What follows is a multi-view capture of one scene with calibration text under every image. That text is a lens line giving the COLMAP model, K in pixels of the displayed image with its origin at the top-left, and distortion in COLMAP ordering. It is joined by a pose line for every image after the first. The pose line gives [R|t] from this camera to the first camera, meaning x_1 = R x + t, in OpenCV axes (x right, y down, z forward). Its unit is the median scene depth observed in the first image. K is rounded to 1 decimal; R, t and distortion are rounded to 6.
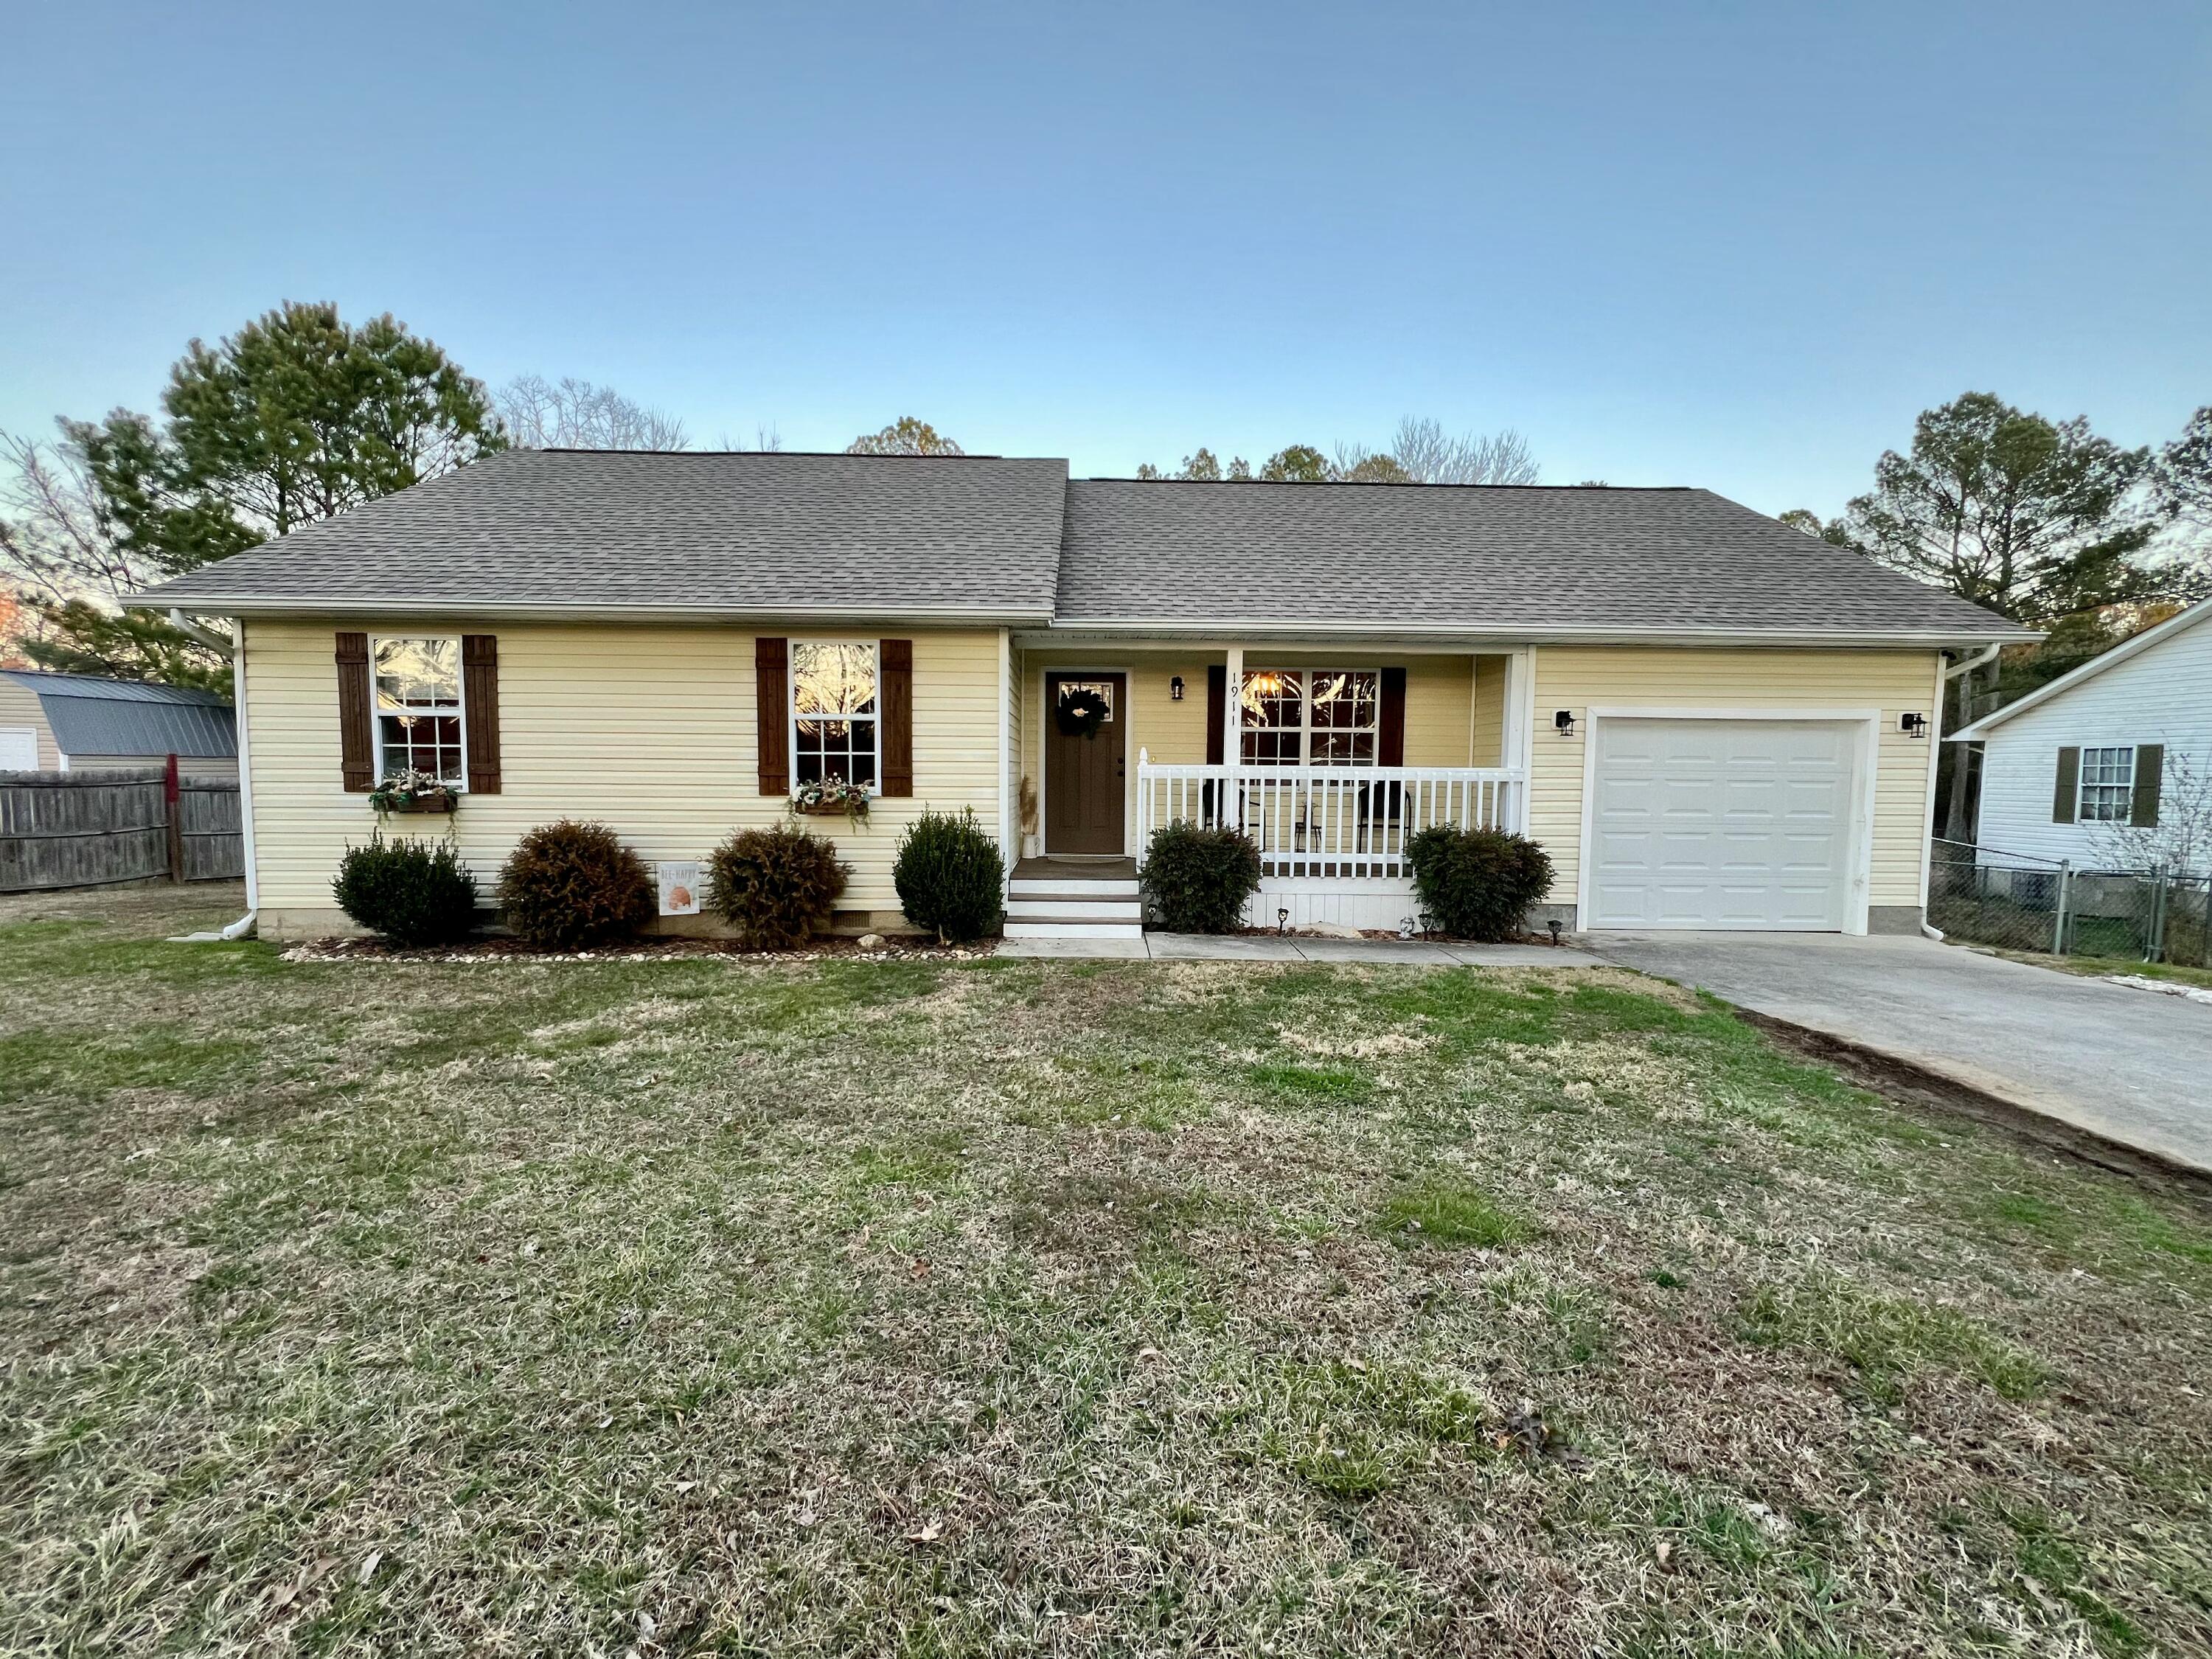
lens RADIAL K [[885.7, 0, 1109.5], [0, 885.7, 834.4], [0, 0, 1]] dist [-0.001152, 0.000942]
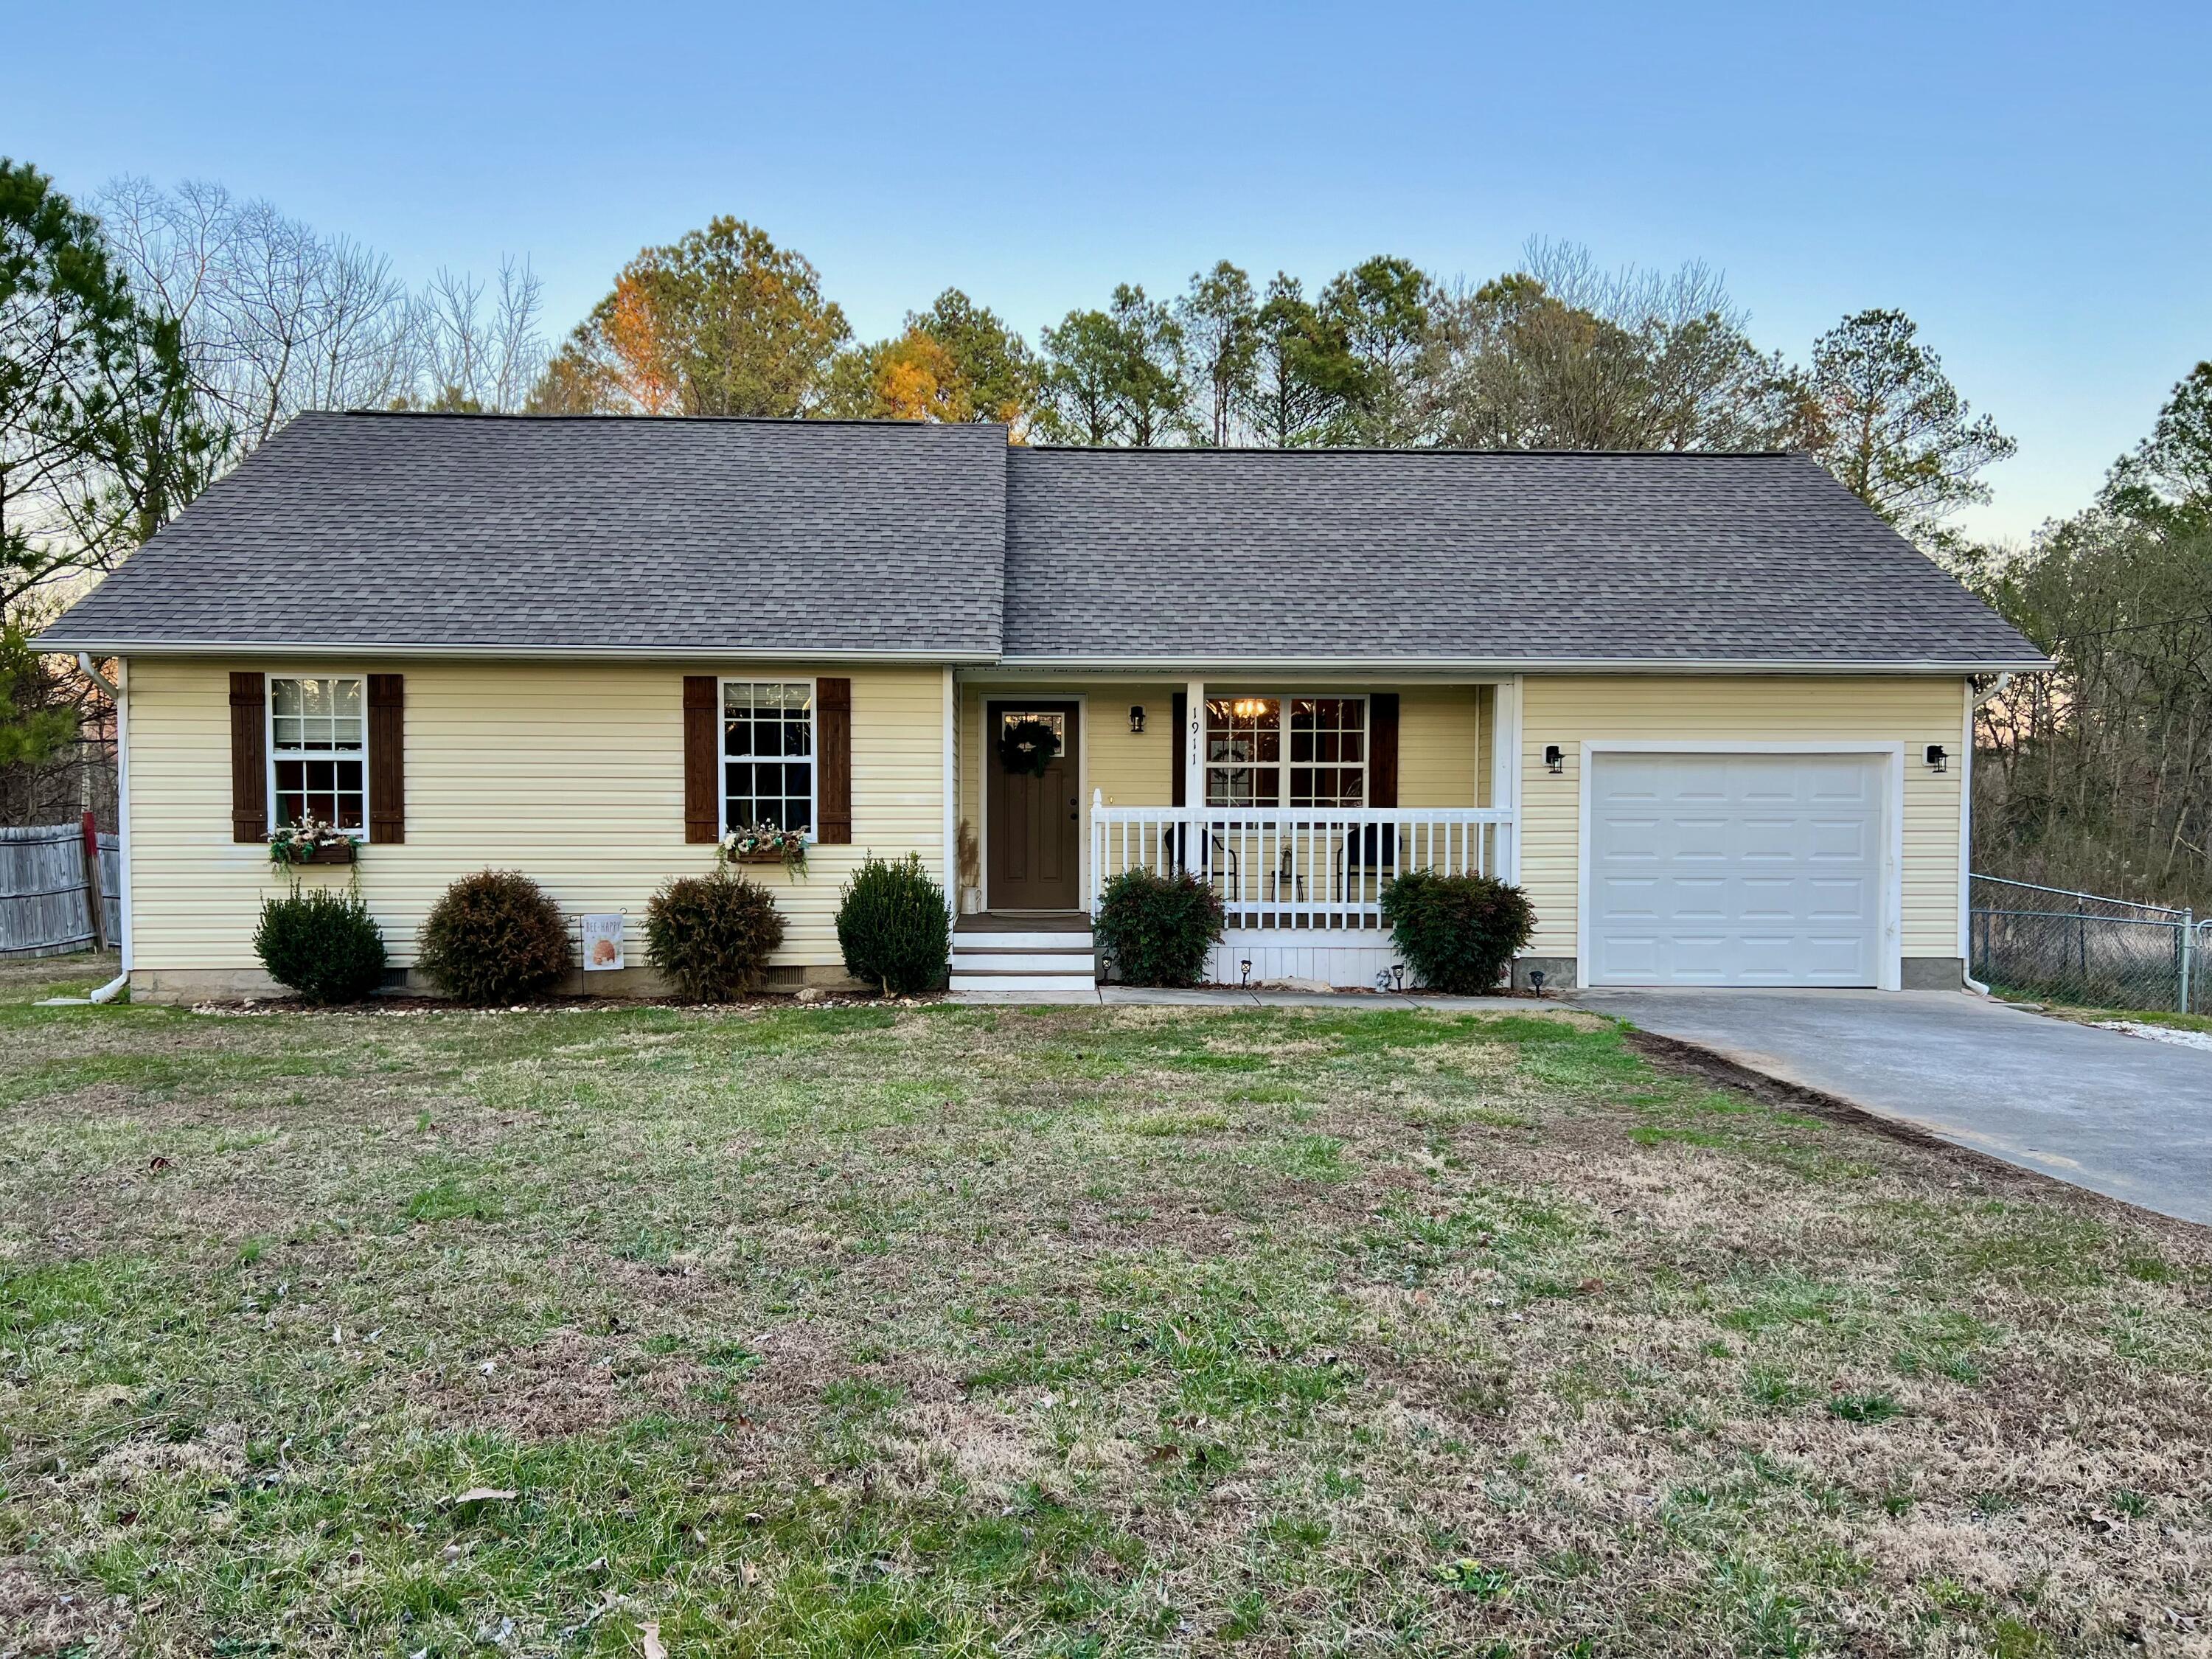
lens RADIAL K [[1675.4, 0, 1119.4], [0, 1675.4, 879.9], [0, 0, 1]] dist [0.042000, 0.002170]
pose [[0.999574, -0.007545, 0.028177, 0.011606], [0.008254, 0.999650, -0.025121, 0.040553], [-0.027977, 0.025343, 0.999287, -0.740941]]
